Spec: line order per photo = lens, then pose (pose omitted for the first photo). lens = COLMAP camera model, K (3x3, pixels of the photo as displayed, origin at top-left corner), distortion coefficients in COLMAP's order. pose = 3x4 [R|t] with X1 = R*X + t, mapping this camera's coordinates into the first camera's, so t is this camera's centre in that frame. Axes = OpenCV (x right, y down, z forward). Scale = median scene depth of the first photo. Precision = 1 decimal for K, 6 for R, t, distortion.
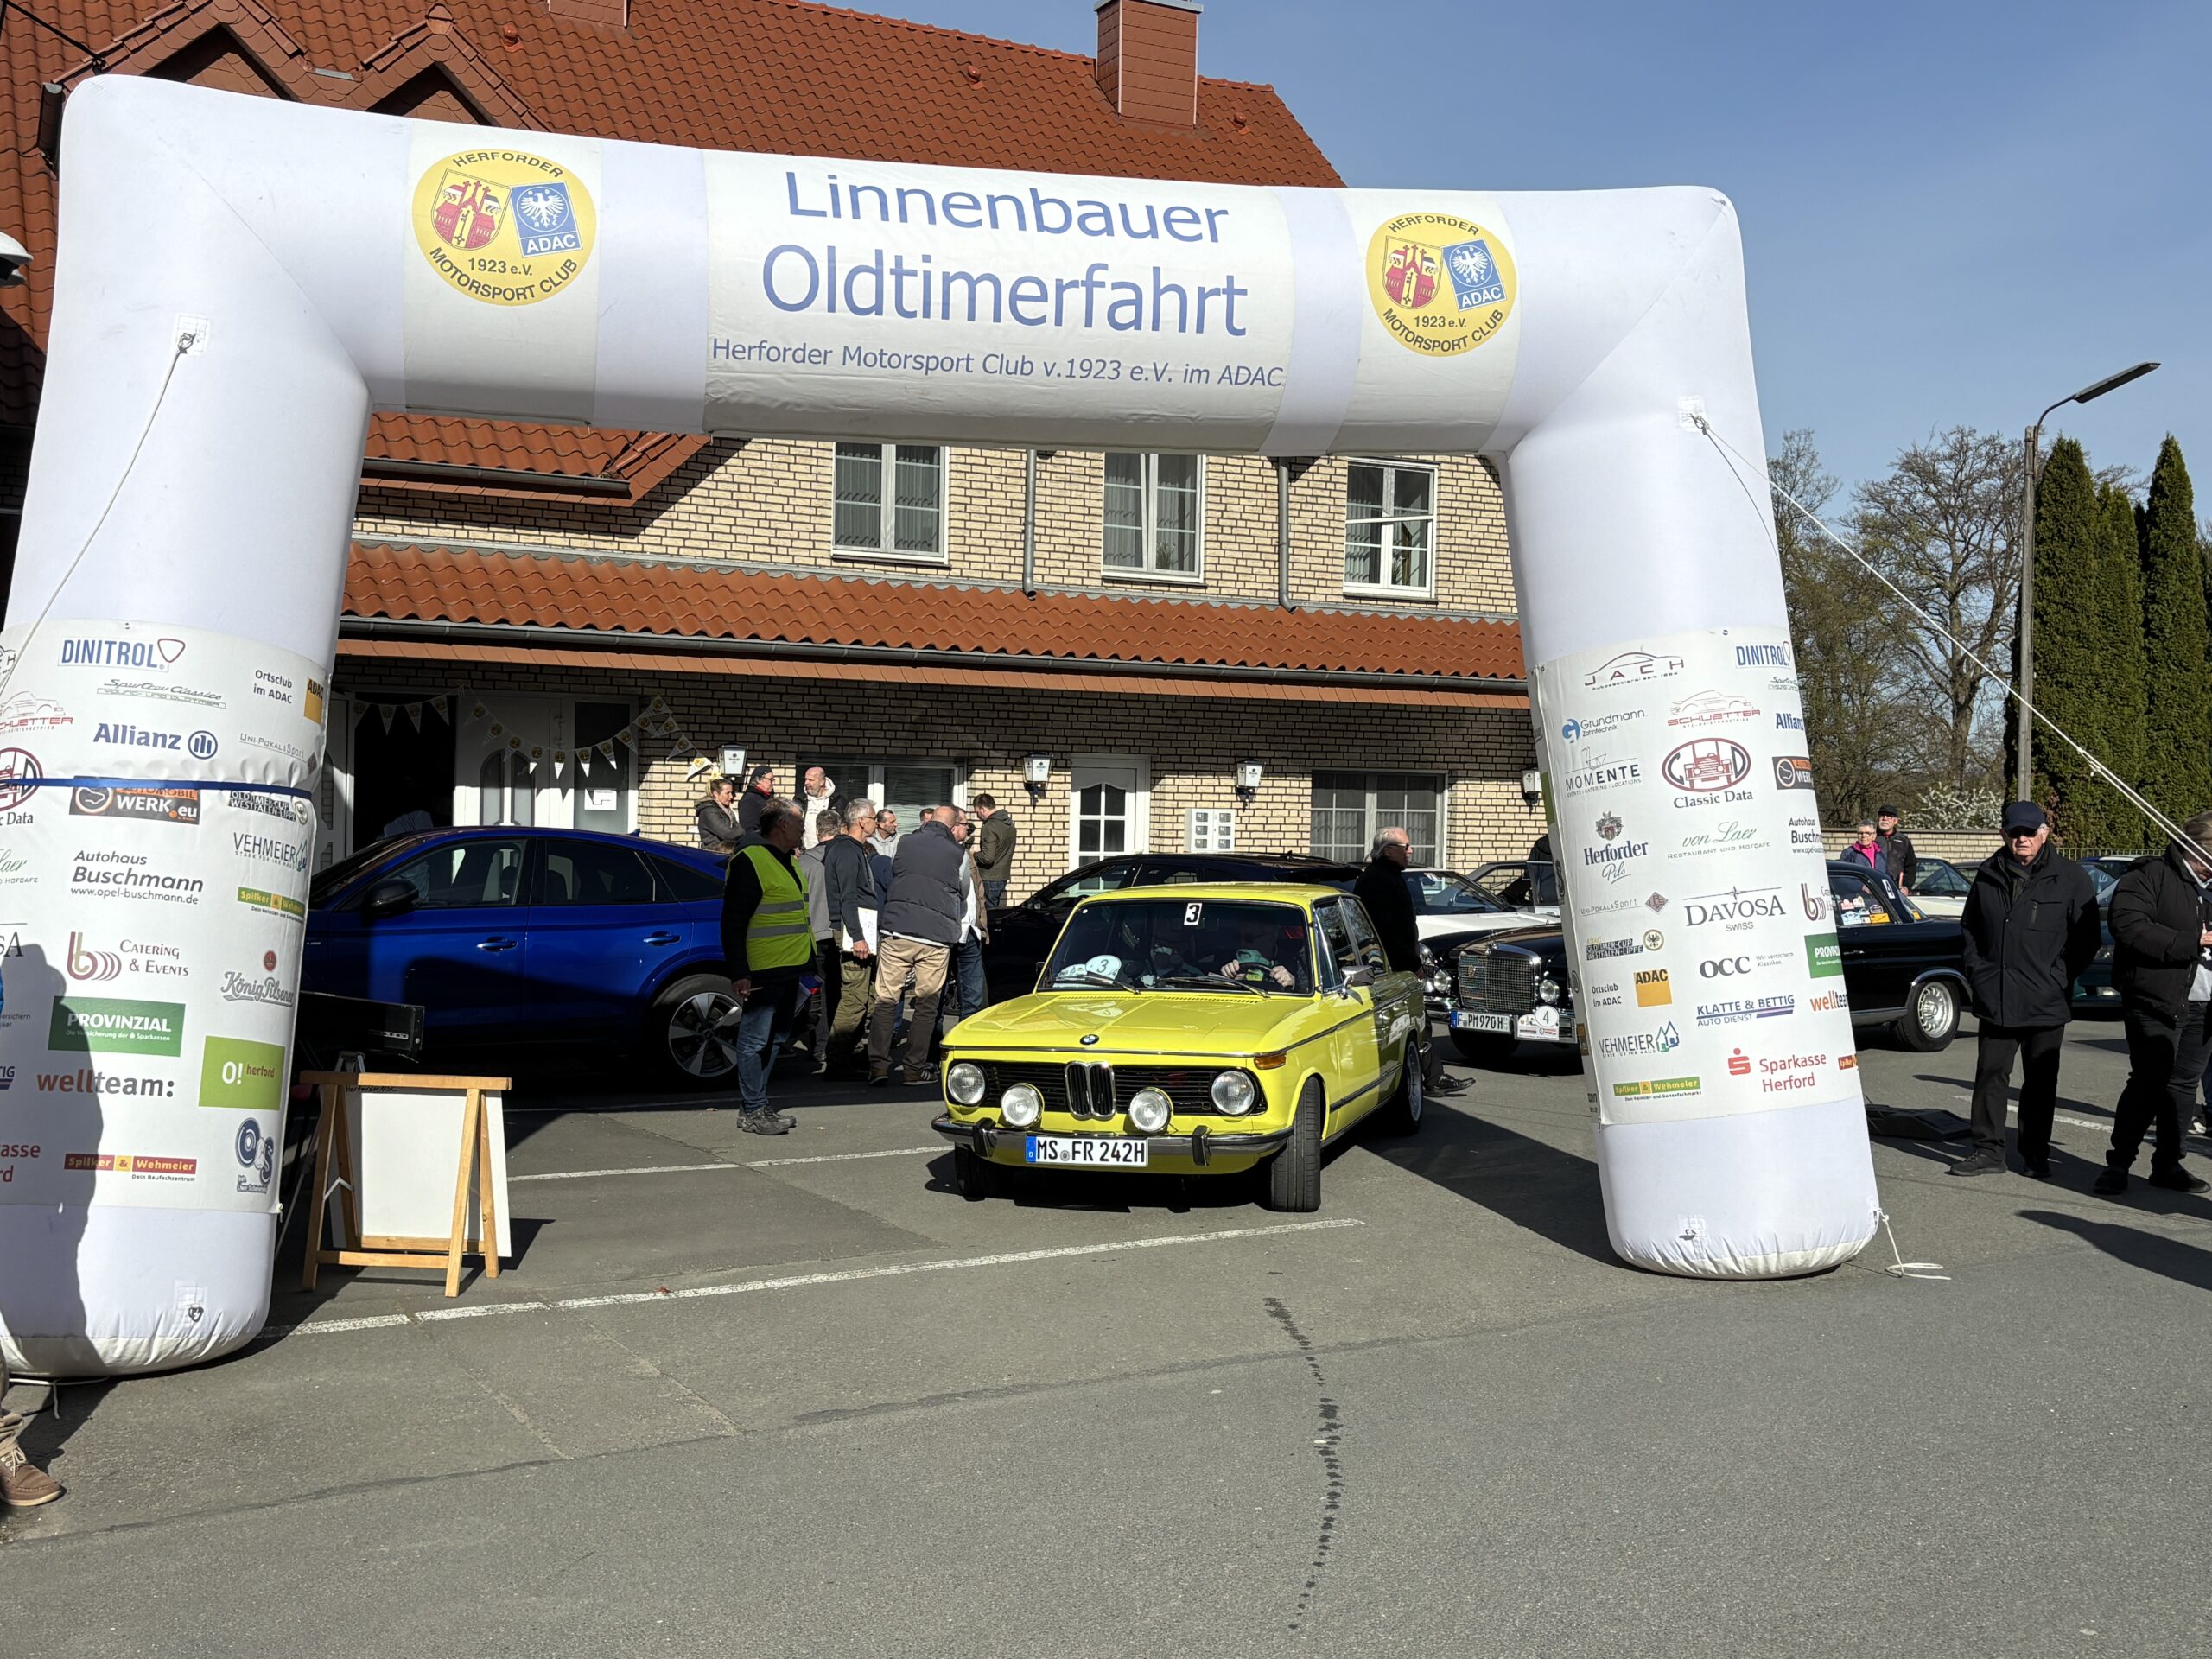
lens RADIAL K [[2267.5, 0, 1106.0], [0, 2267.5, 829.5], [0, 0, 1]] dist [-0.000722, -0.000128]
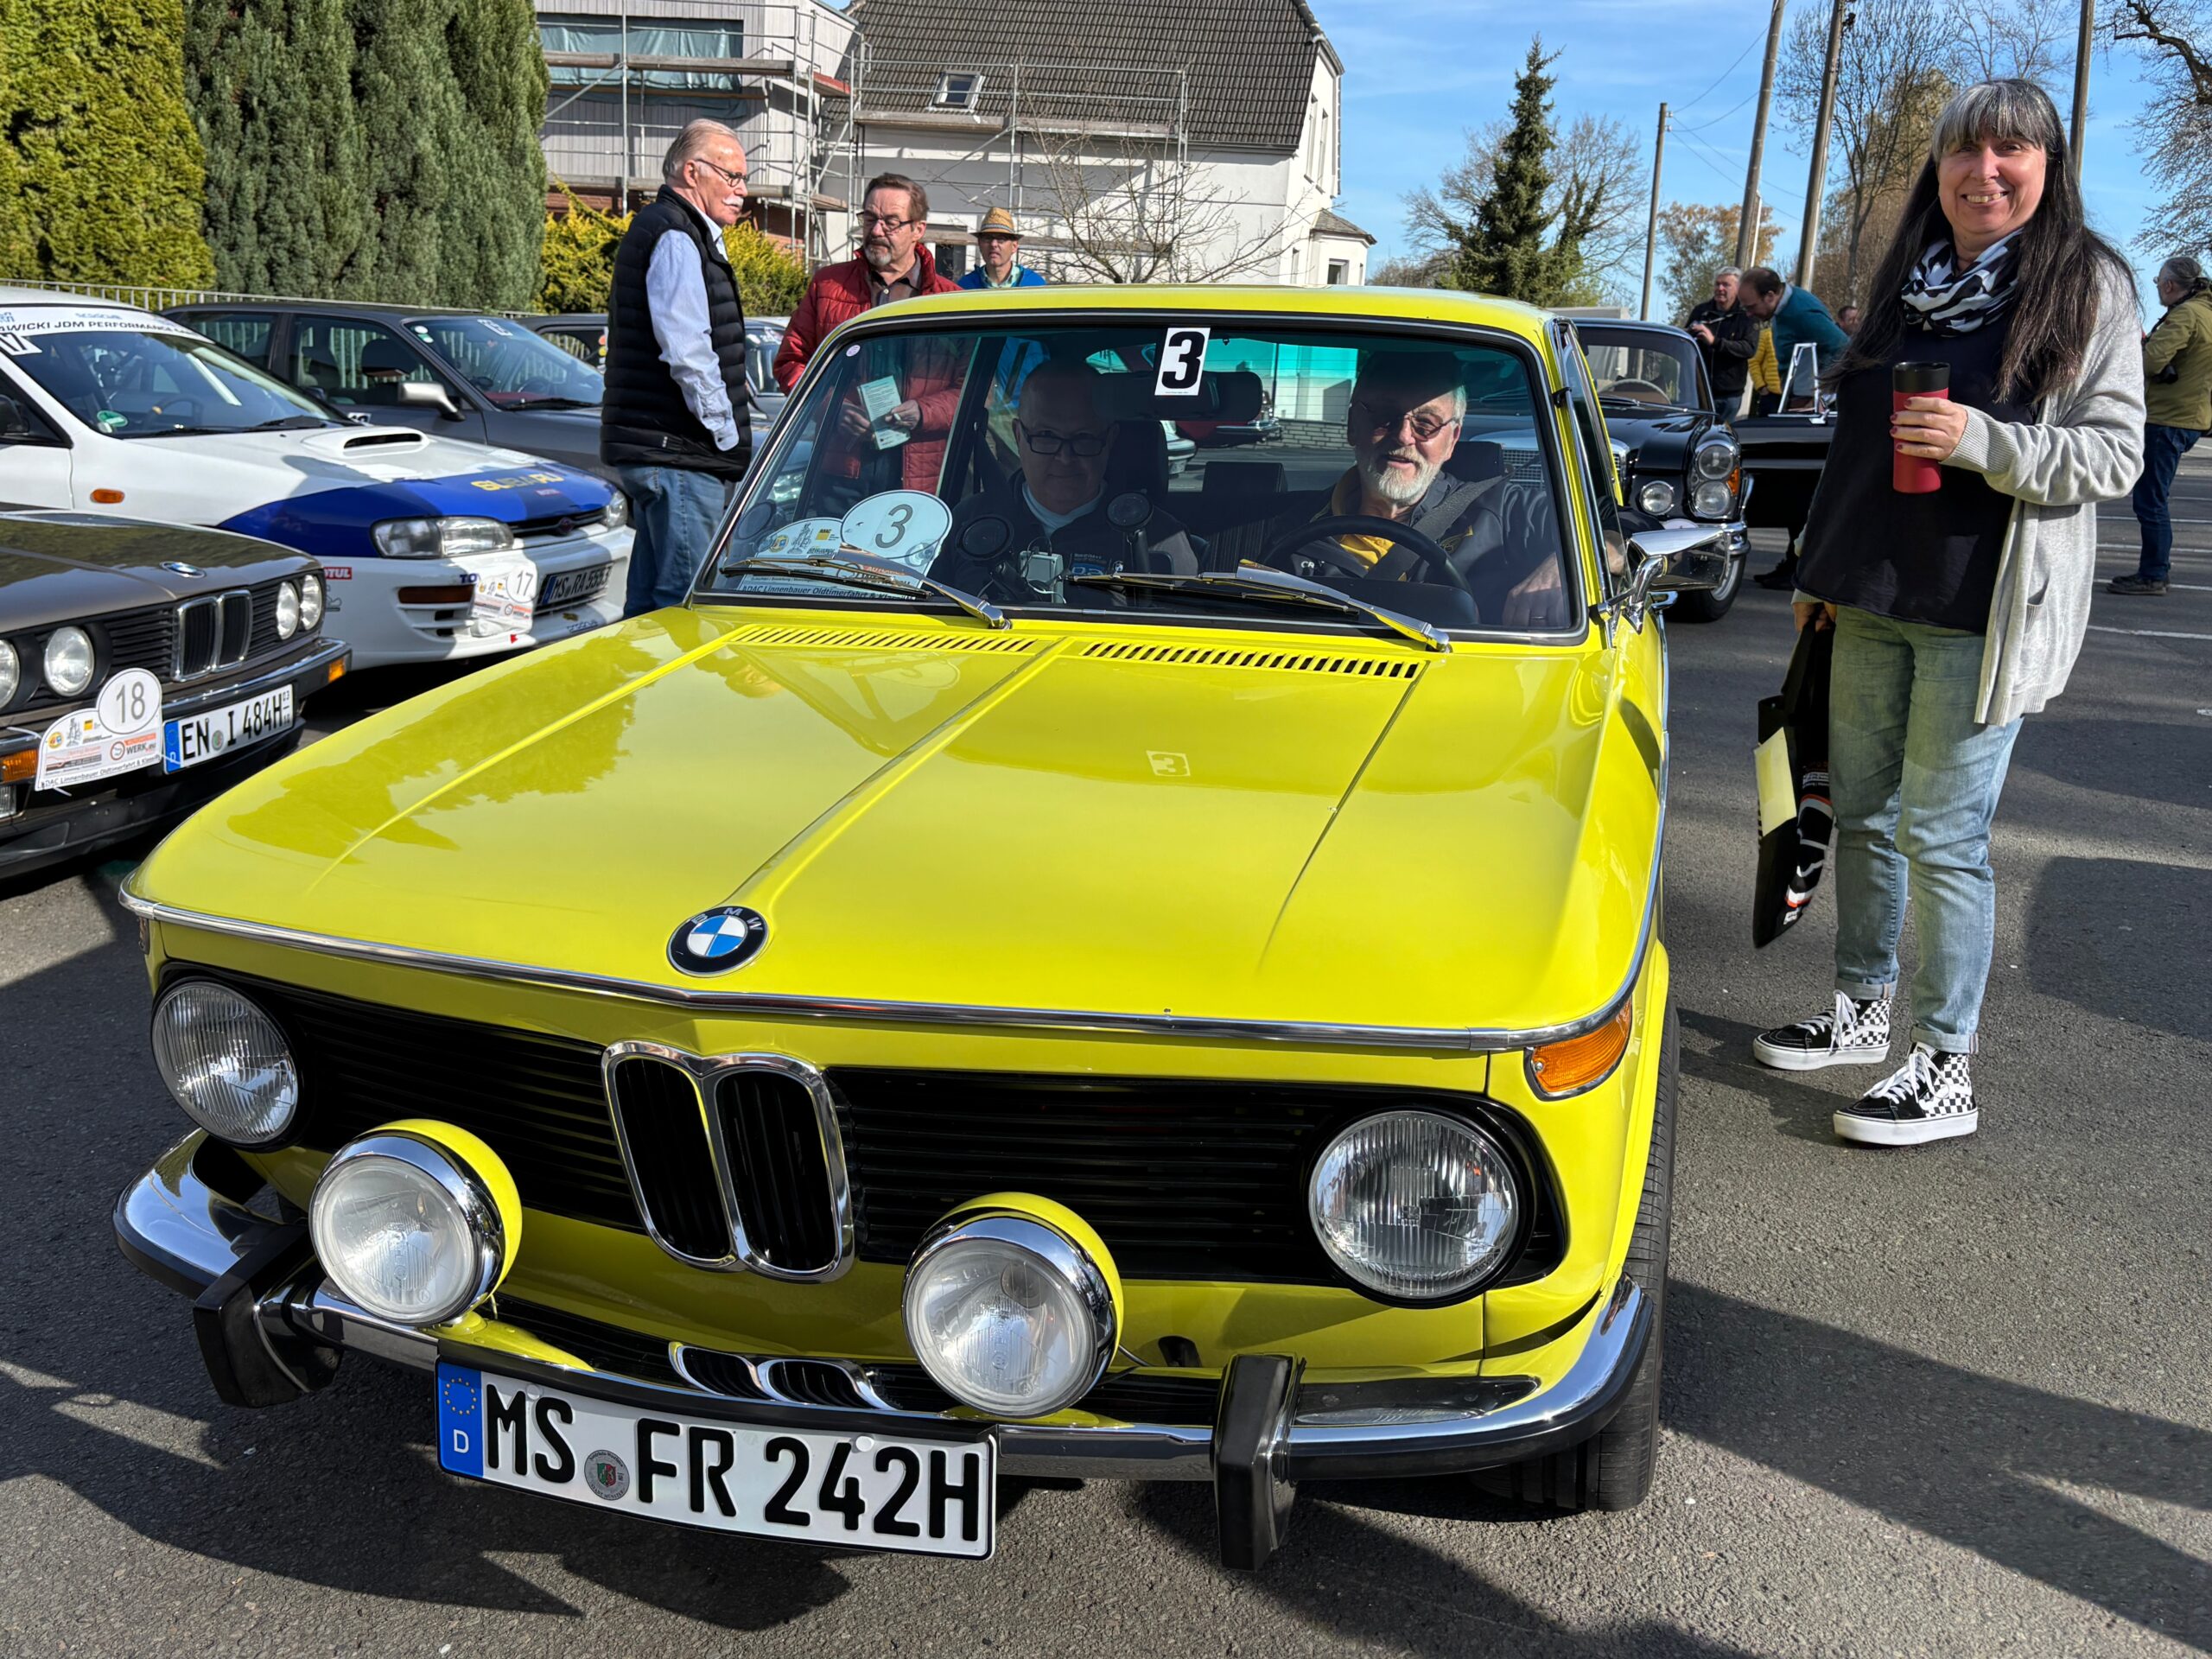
lens RADIAL K [[1671.7, 0, 1106.0], [0, 1671.7, 829.5], [0, 0, 1]] dist [0.060082, 0.003067]
pose [[0.999420, 0.007731, 0.033169, 0.022706], [-0.016352, 0.963225, 0.268196, 0.042654], [-0.029876, -0.268583, 0.962793, 0.860281]]
